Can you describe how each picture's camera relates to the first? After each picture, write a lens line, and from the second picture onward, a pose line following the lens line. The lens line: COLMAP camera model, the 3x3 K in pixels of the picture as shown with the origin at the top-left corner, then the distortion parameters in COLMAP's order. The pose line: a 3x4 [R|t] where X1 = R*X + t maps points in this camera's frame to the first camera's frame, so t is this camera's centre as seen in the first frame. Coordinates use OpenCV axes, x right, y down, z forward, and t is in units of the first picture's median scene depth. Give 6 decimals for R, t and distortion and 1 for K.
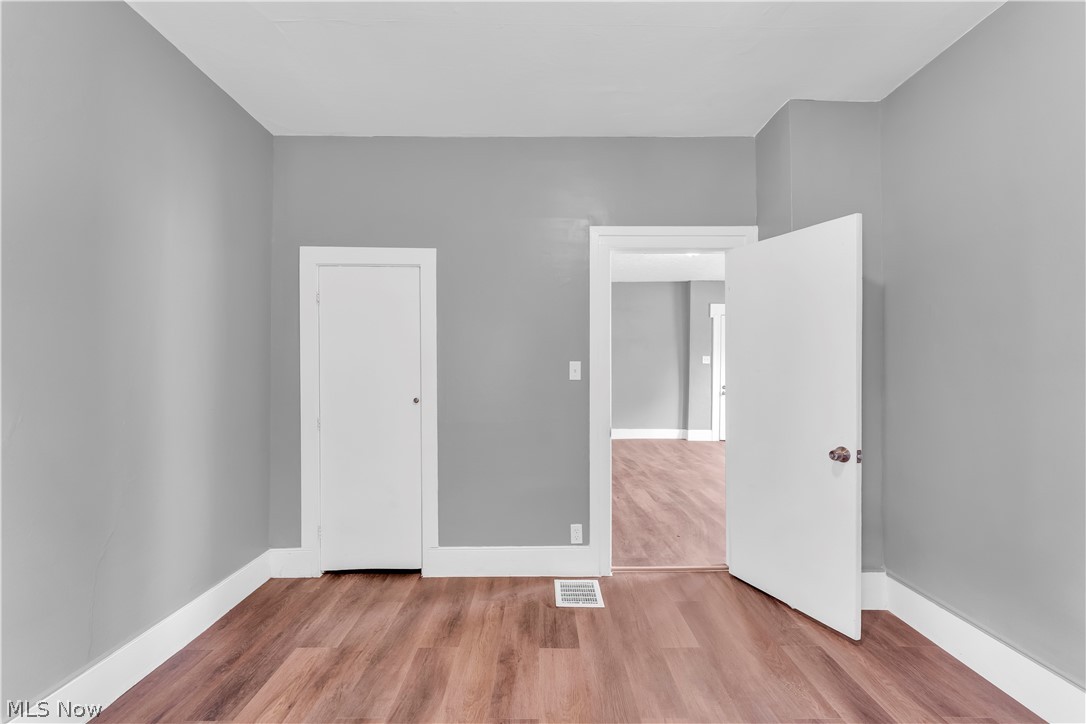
lens RADIAL K [[446.1, 0, 543.8], [0, 446.1, 364.2], [0, 0, 1]] dist [-0.001953, -0.000752]
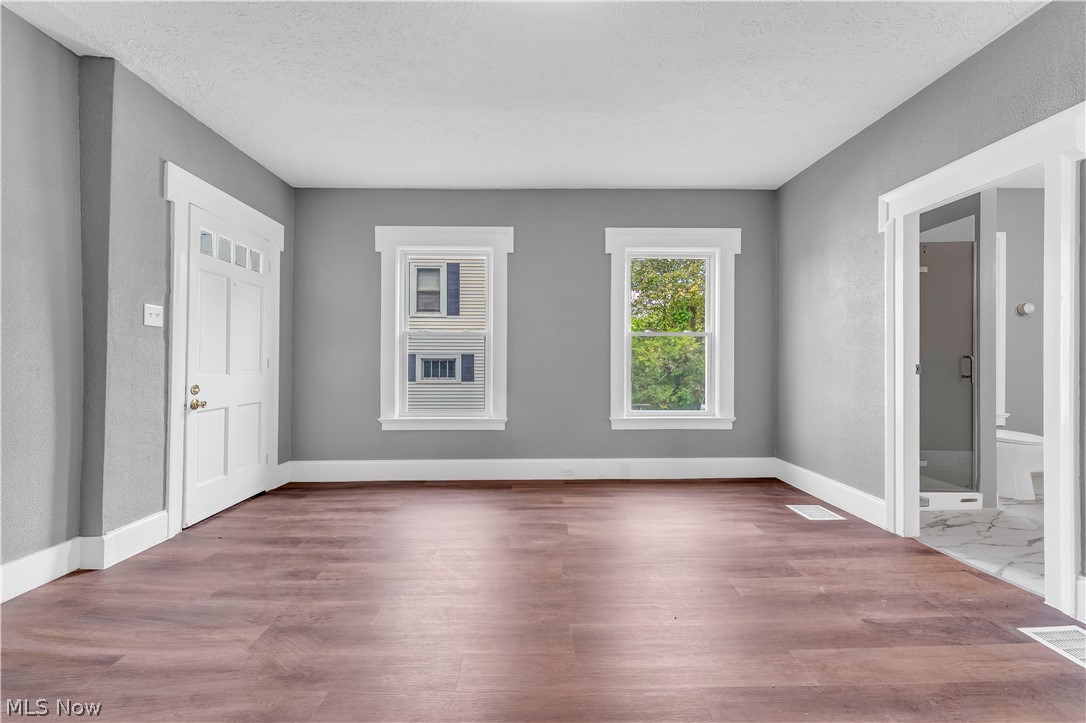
lens RADIAL K [[446.1, 0, 547.9], [0, 446.1, 360.5], [0, 0, 1]] dist [-0.001953, -0.000752]
pose [[-0.016192, -0.000973, 0.999868, 0.007984], [-0.005606, 0.999984, 0.000882, 0.023940], [-0.999853, -0.005591, -0.016197, 0.693804]]
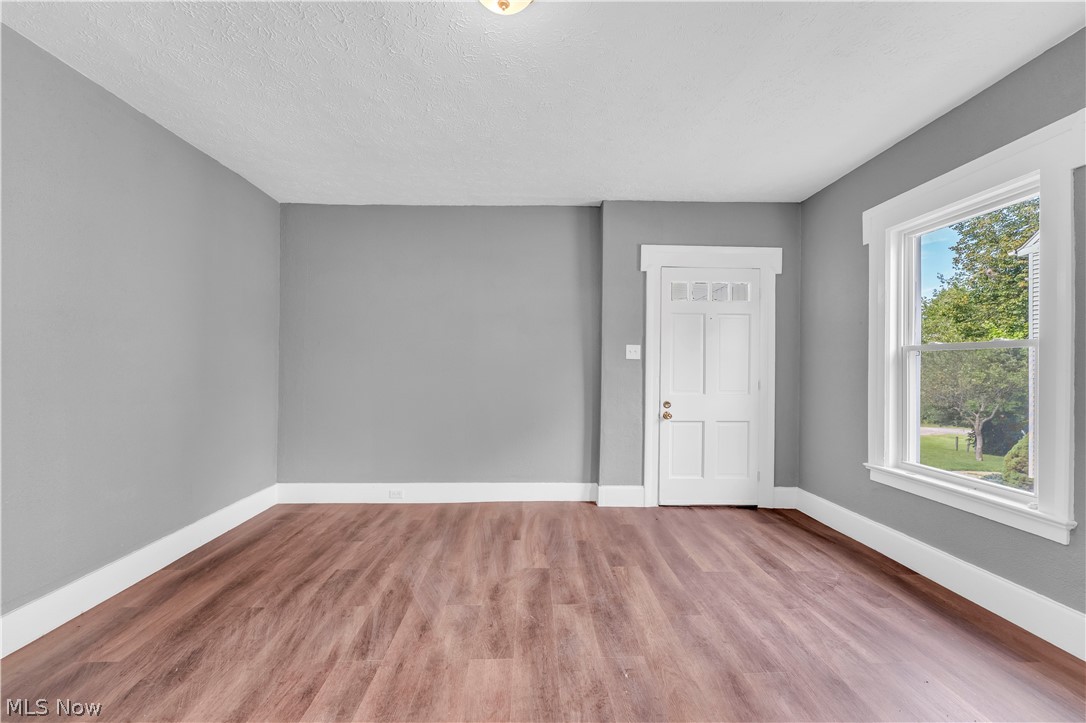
lens RADIAL K [[446.1, 0, 541.0], [0, 446.1, 364.9], [0, 0, 1]] dist [-0.001953, -0.000752]
pose [[0.999990, 0.003889, -0.002060, 0.256712], [-0.003895, 0.999989, -0.002745, 0.007307], [0.002049, 0.002753, 0.999994, 0.474026]]
